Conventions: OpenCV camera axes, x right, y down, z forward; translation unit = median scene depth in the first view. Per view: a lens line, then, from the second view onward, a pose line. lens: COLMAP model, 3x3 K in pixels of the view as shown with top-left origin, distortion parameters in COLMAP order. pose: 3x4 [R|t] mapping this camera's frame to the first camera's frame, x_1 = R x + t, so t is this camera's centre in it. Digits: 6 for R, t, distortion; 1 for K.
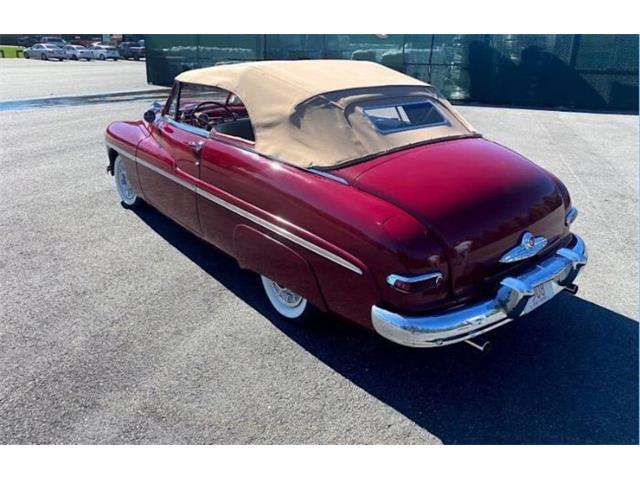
lens RADIAL K [[627.3, 0, 325.1], [0, 627.3, 221.6], [0, 0, 1]] dist [0.038070, -0.029720]
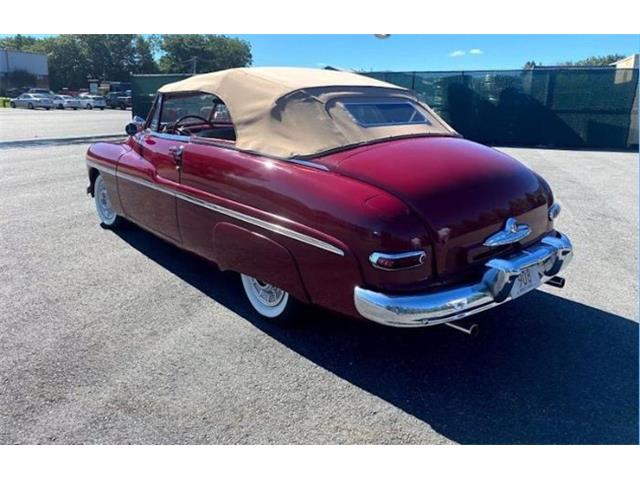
lens RADIAL K [[627.3, 0, 327.1], [0, 627.3, 211.1], [0, 0, 1]] dist [0.038070, -0.029720]
pose [[0.999650, -0.007796, 0.025285, 0.007078], [0.010737, 0.992910, -0.118386, 0.109807], [-0.024183, 0.118616, 0.992646, 0.022247]]
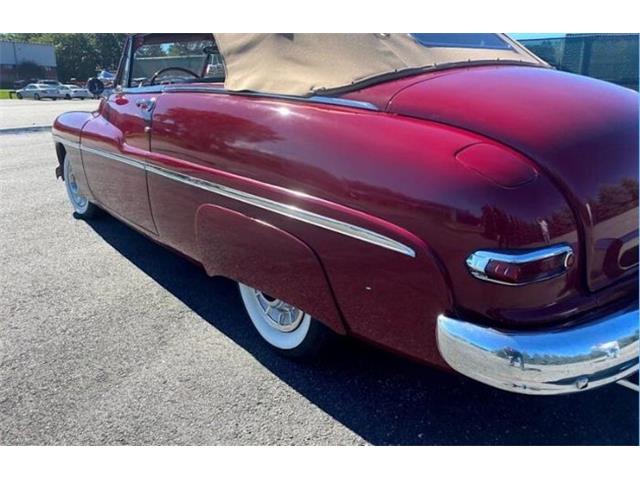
lens RADIAL K [[570.9, 0, 324.1], [0, 570.9, 221.2], [0, 0, 1]] dist [0.000886, 0.015503]
pose [[0.999605, -0.027608, 0.005347, -0.016295], [0.027960, 0.996091, -0.083792, 0.077953], [-0.003013, 0.083908, 0.996469, 0.437549]]
